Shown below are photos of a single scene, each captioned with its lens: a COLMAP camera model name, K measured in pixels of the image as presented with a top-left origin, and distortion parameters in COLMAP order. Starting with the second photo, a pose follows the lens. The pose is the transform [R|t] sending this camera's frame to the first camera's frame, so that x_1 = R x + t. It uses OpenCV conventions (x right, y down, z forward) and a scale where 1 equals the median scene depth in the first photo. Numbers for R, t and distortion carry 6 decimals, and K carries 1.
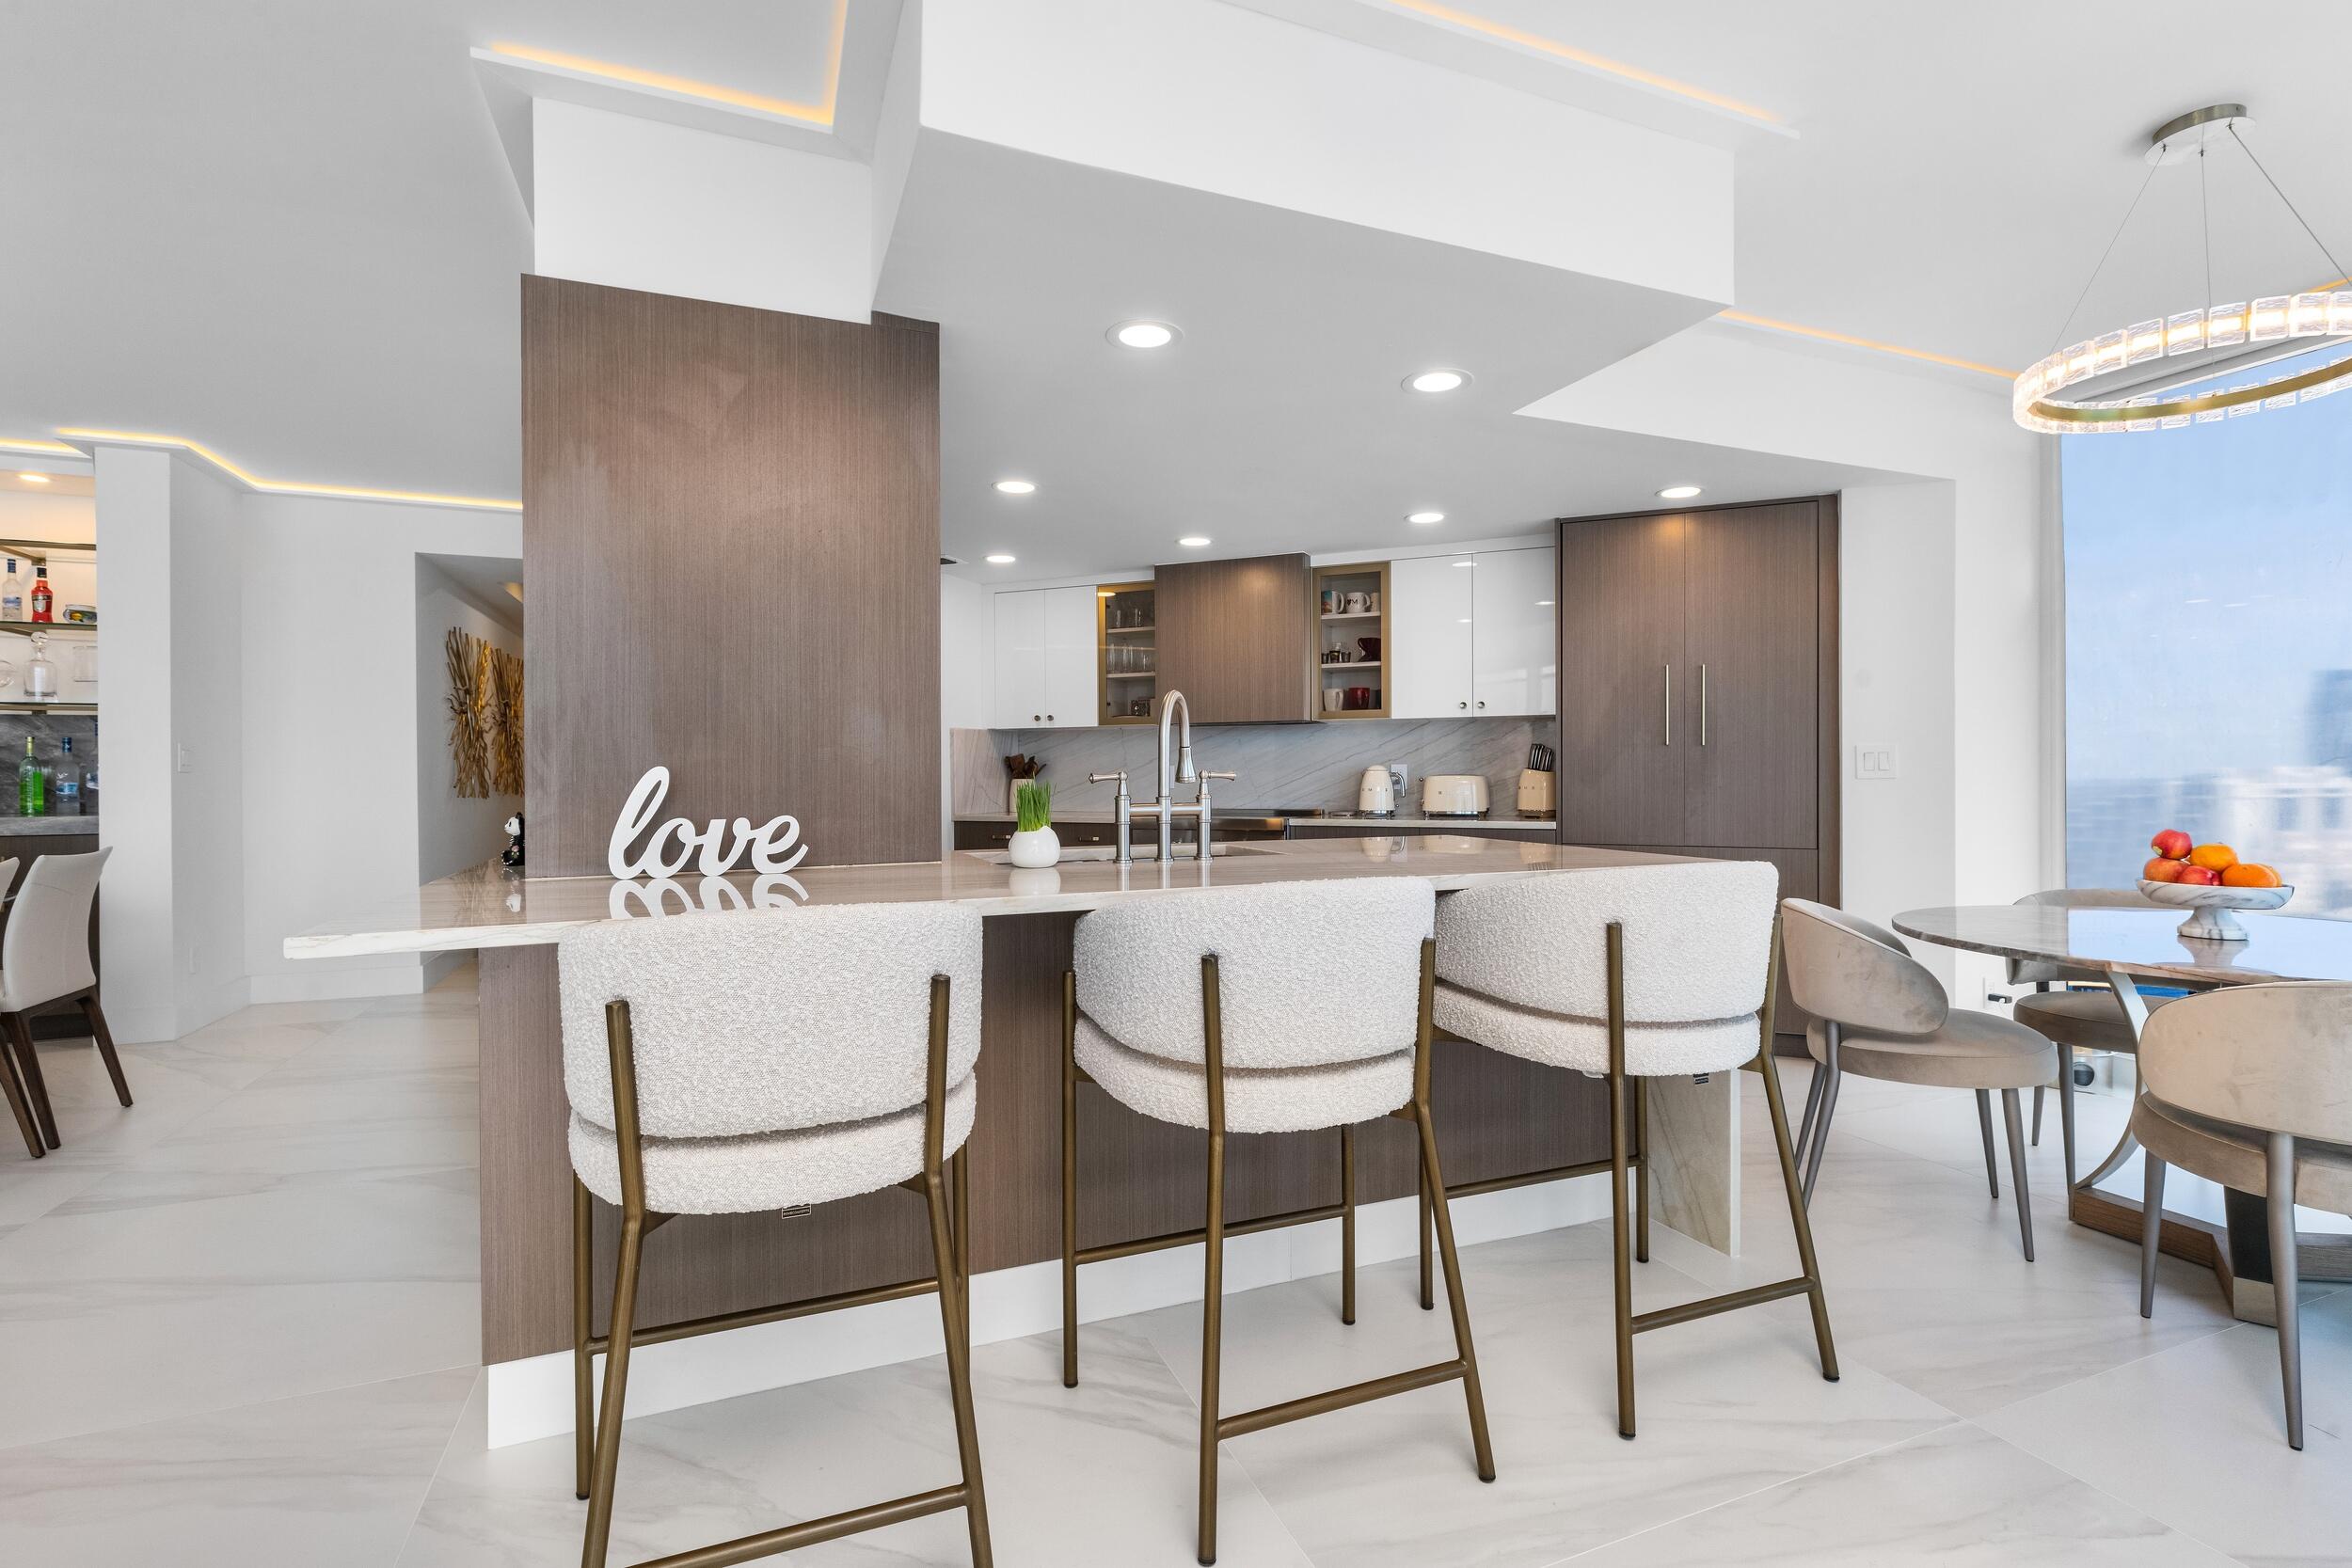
lens RADIAL K [[1062.5, 0, 1175.3], [0, 1062.5, 774.4], [0, 0, 1]] dist [0.002572, 0.000504]
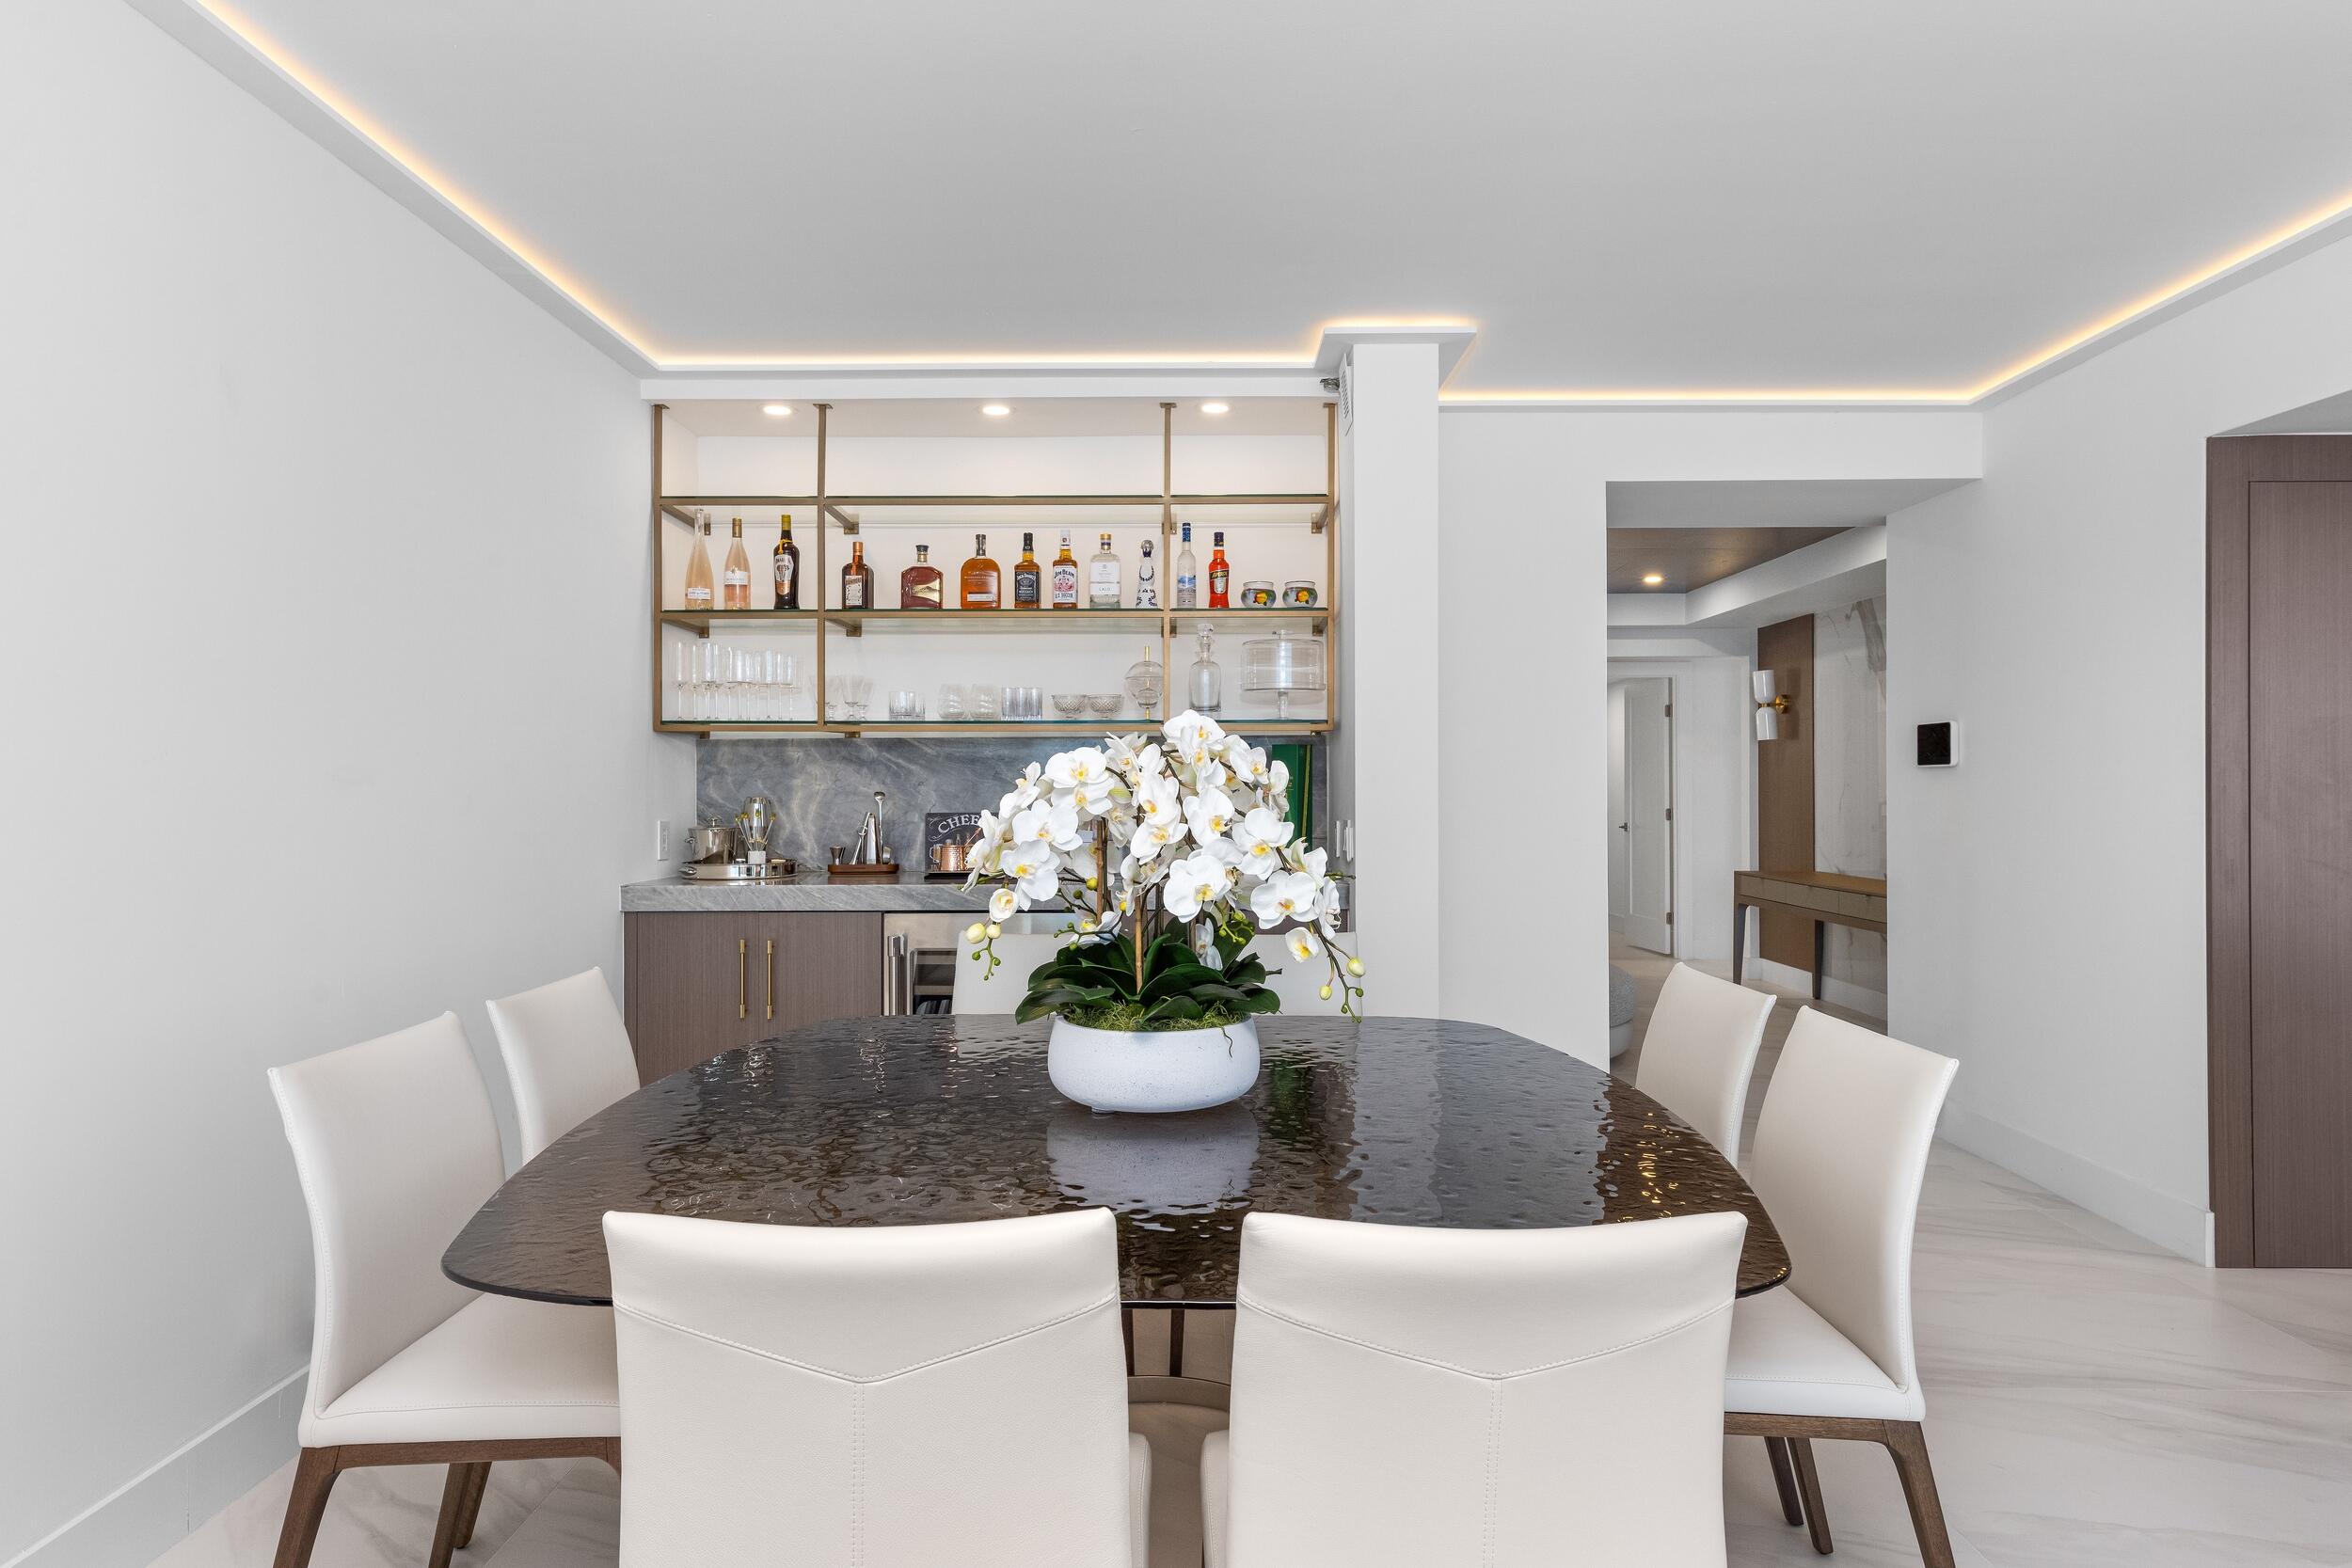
lens RADIAL K [[1359.6, 0, 1233.5], [0, 1359.6, 785.7], [0, 0, 1]] dist [0.003417, -0.000091]
pose [[0.923841, 0.002613, -0.382767, -0.697903], [-0.003942, 0.999989, -0.002688, -0.020989], [0.382756, 0.003993, 0.923841, 0.158988]]
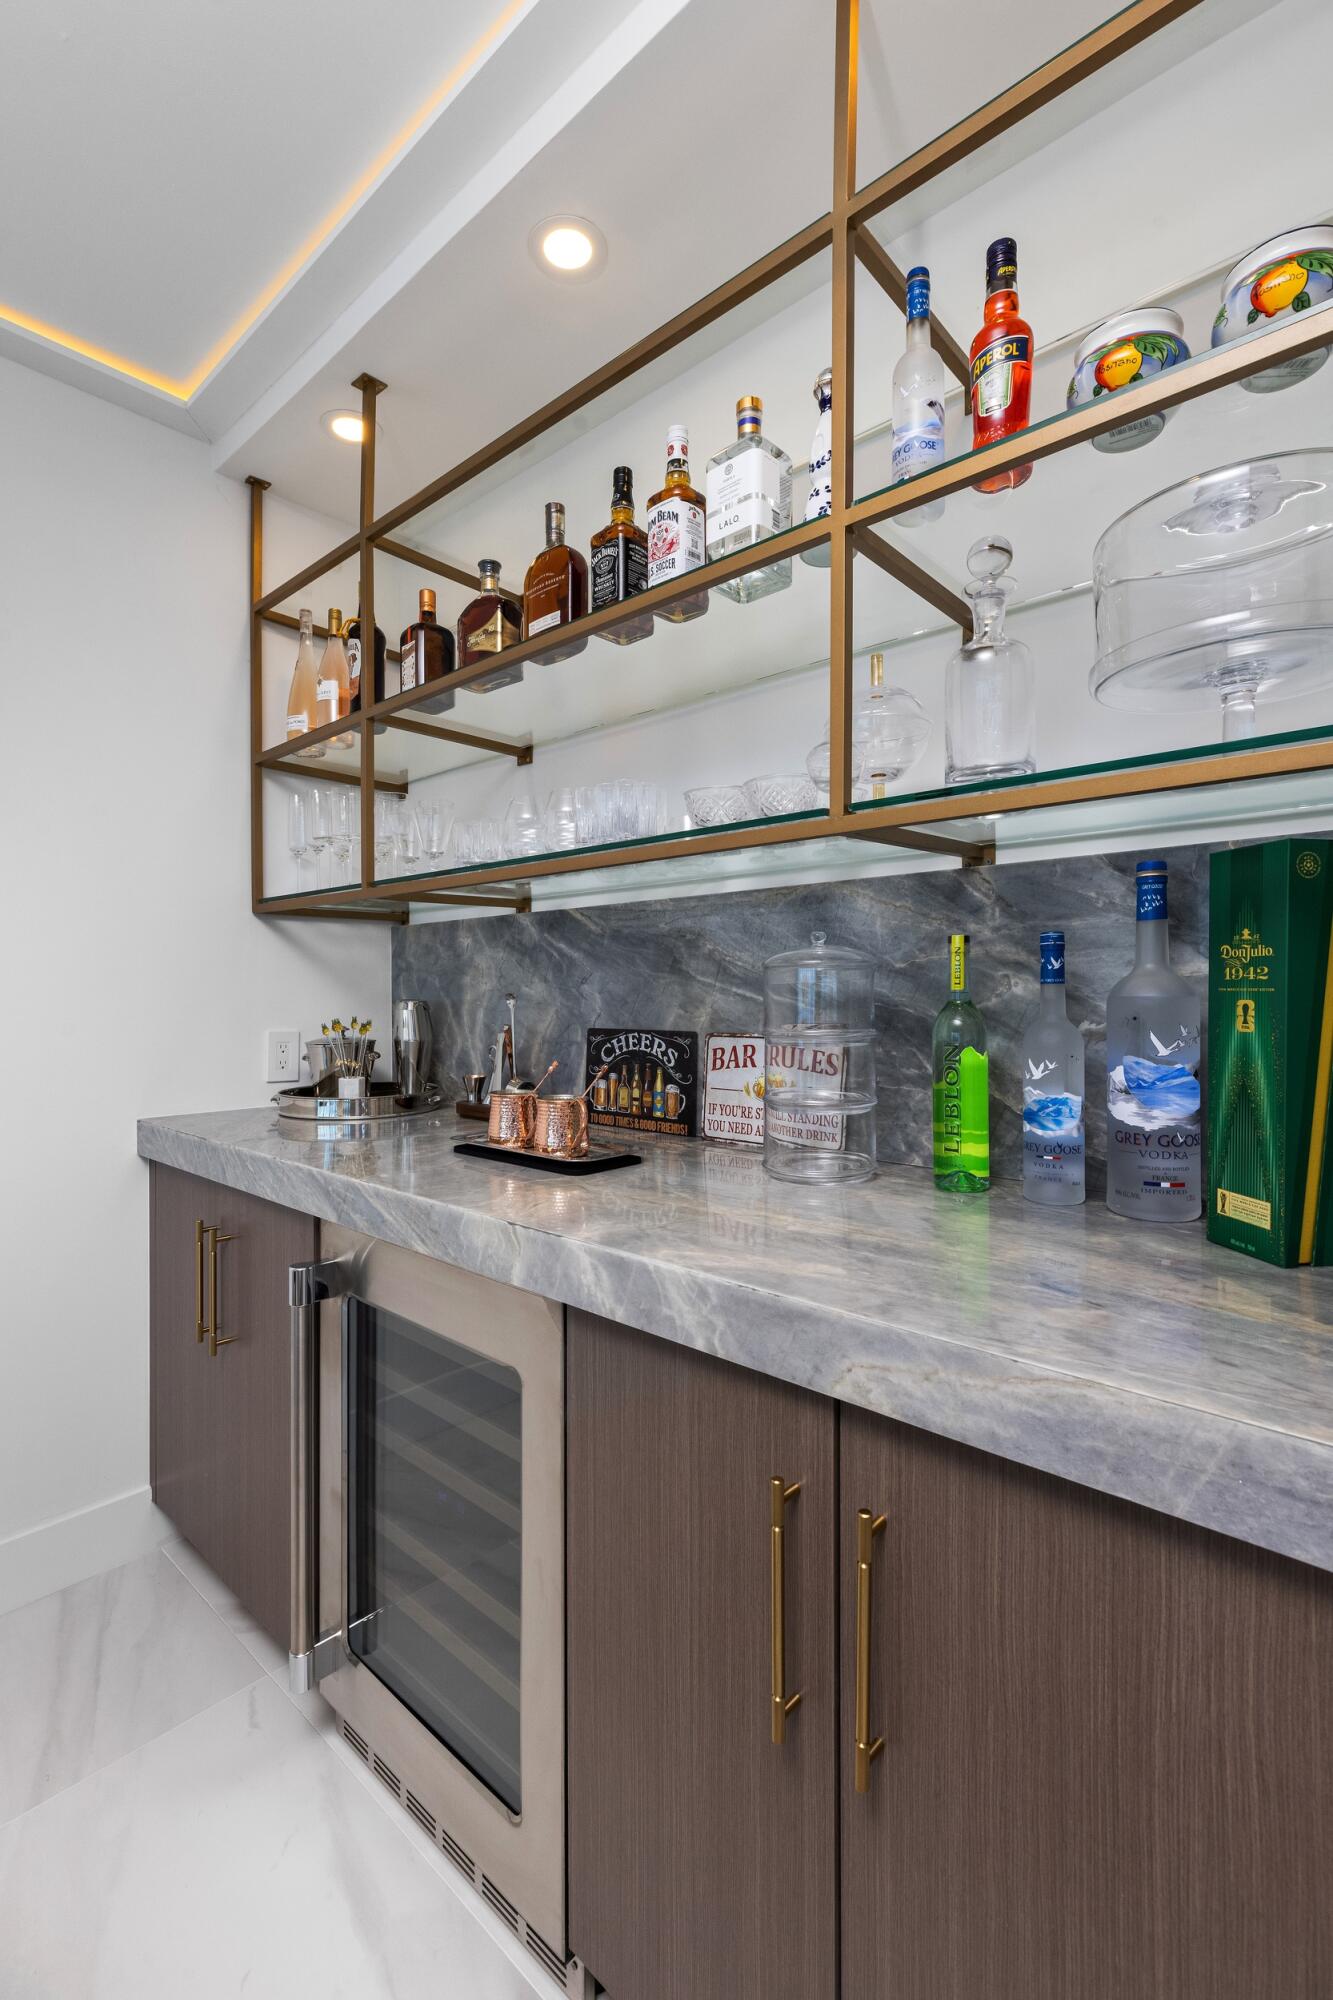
lens RADIAL K [[906.6, 0, 665.1], [0, 906.6, 996.7], [0, 0, 1]] dist [0.001128, -0.000223]
pose [[0.434954, 0.006154, -0.900431, -0.897278], [-0.005191, 0.999977, 0.004327, -0.018972], [0.900438, 0.002792, 0.434976, 0.830351]]
